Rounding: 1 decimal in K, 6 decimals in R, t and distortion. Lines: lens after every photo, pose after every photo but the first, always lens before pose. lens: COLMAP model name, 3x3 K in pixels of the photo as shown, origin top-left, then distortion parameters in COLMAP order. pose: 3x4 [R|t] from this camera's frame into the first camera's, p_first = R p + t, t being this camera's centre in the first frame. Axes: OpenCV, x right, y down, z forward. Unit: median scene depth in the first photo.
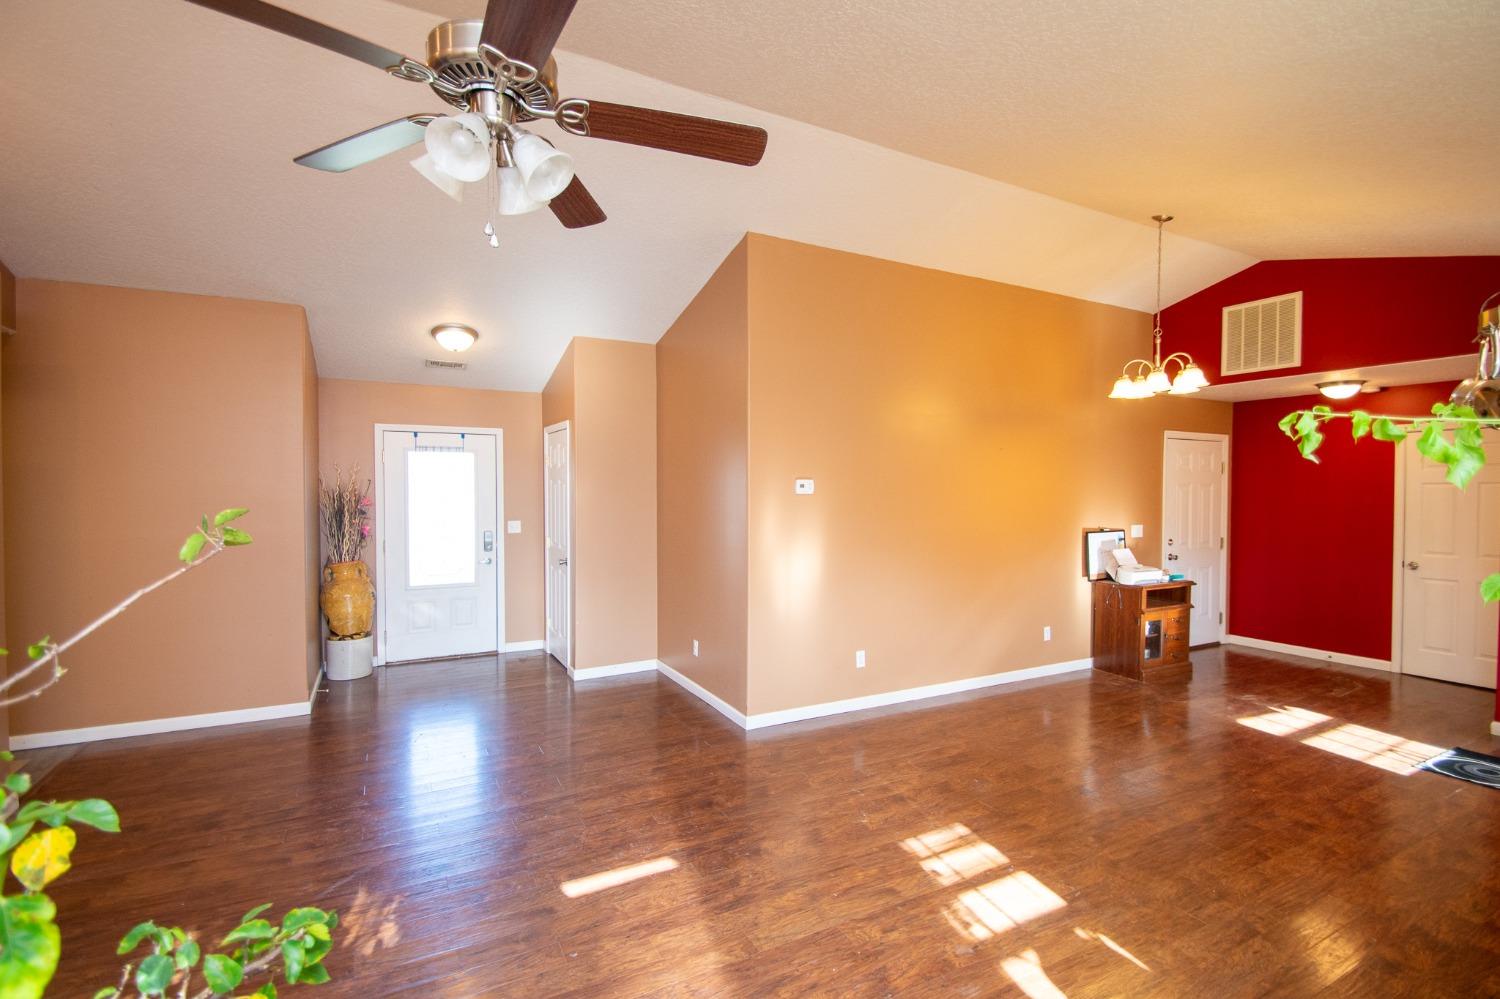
lens RADIAL K [[687.4, 0, 753.9], [0, 687.4, 504.5], [0, 0, 1]] dist [0.005358, -0.012627]
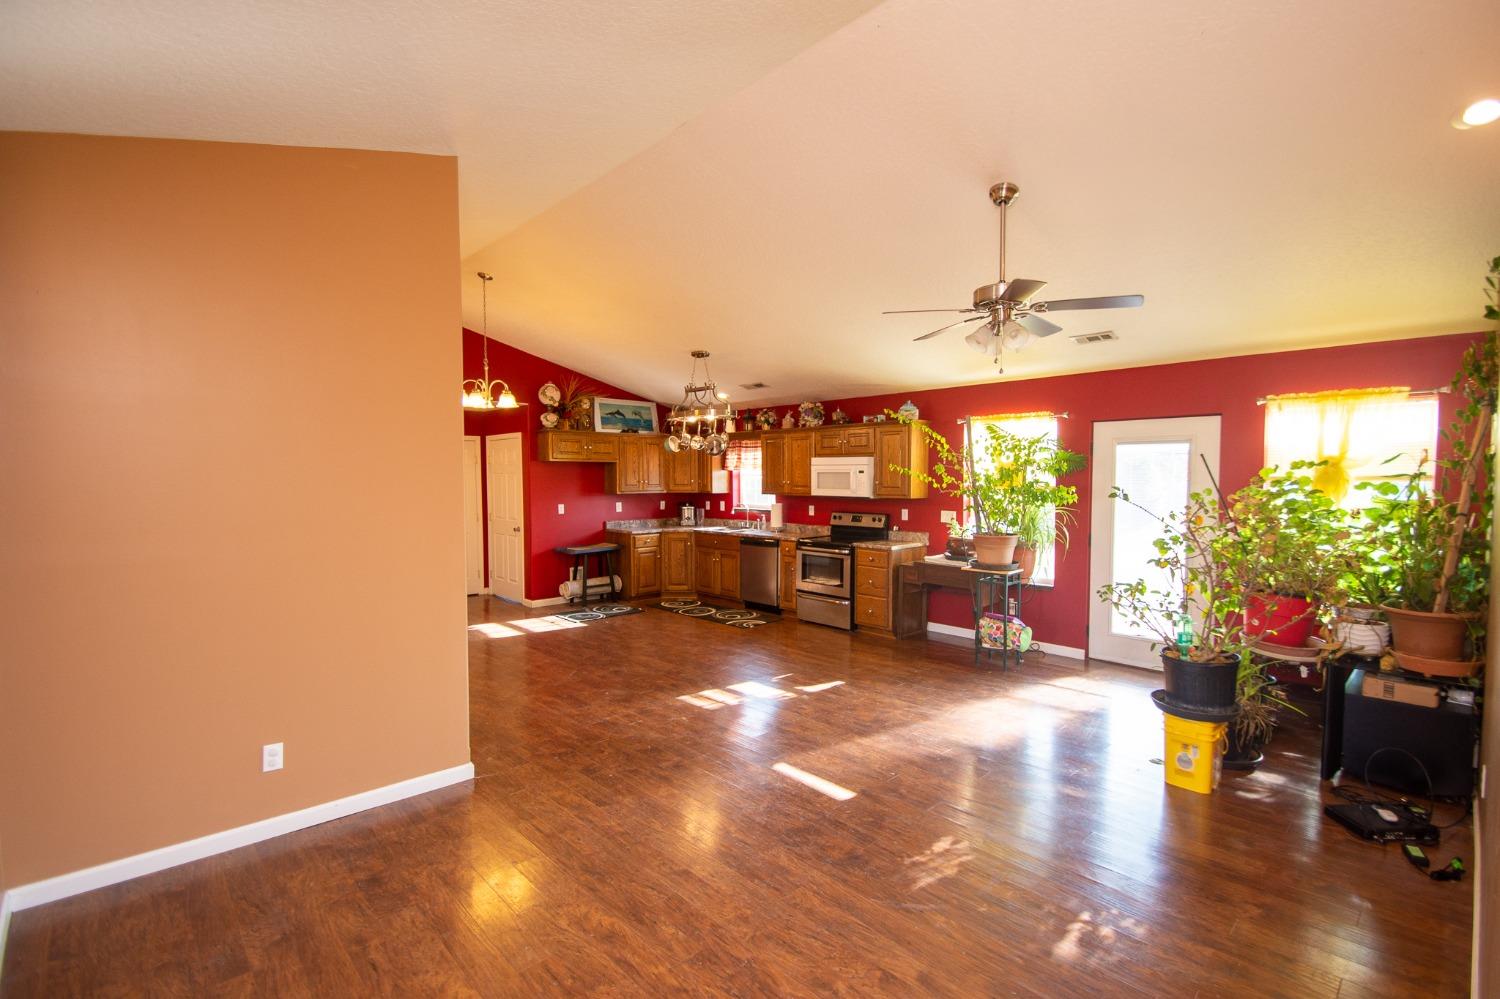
lens RADIAL K [[677.3, 0, 751.4], [0, 677.3, 507.3], [0, 0, 1]] dist [0.002489, -0.000070]
pose [[-0.258518, -0.049294, 0.964748, -0.710291], [0.025024, 0.998020, 0.057699, -0.026295], [-0.965682, 0.039058, -0.256773, 0.724644]]
